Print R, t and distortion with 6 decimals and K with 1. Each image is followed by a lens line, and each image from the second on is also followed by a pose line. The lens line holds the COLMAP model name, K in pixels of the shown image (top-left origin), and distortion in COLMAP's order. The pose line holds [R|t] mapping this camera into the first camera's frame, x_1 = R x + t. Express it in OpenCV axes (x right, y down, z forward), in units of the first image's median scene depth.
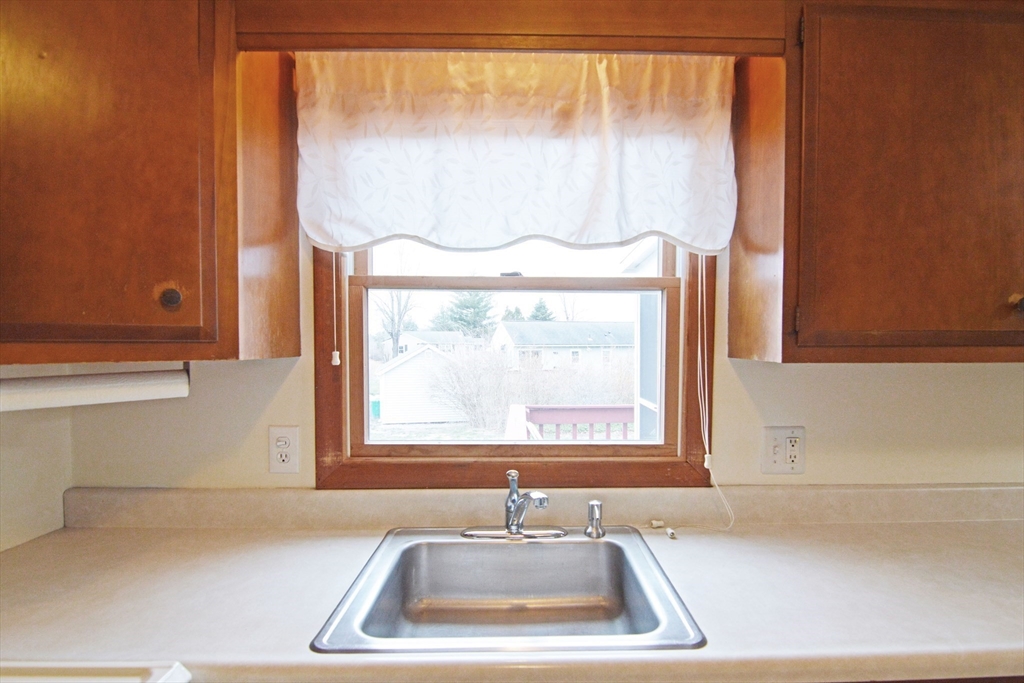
lens RADIAL K [[533.0, 0, 533.6], [0, 533.0, 358.0], [0, 0, 1]] dist [-0.001045, -0.017564]
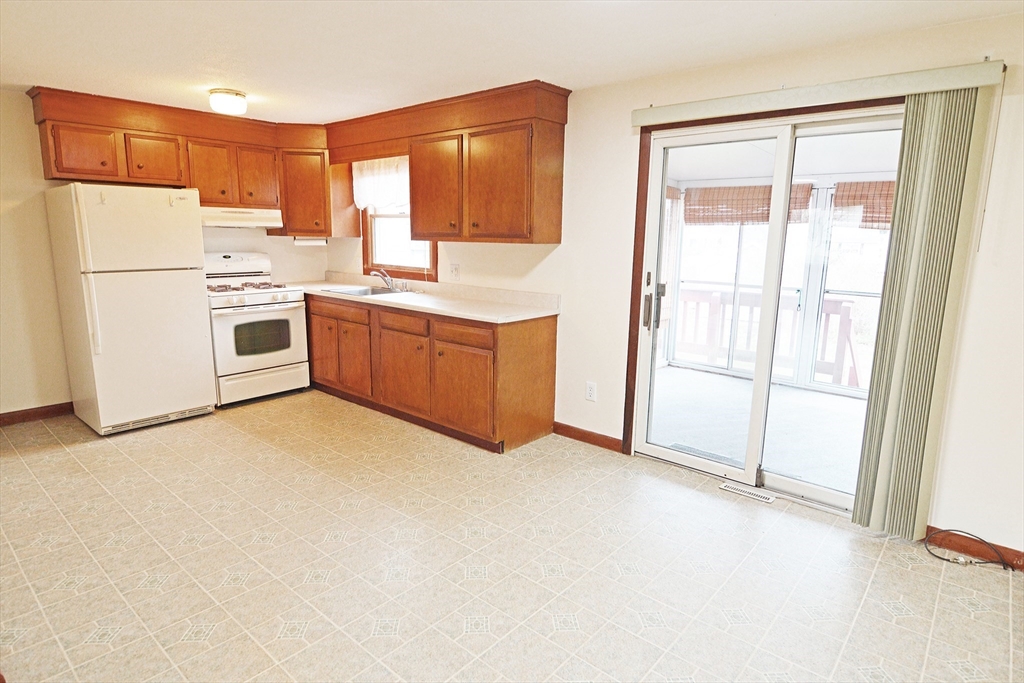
lens RADIAL K [[570.4, 0, 513.4], [0, 570.4, 342.5], [0, 0, 1]] dist [-0.003946, -0.013066]
pose [[0.736683, 0.138596, -0.661883, 3.223333], [-0.040323, 0.986034, 0.161592, 0.034694], [0.675035, -0.092353, 0.731983, -1.297127]]
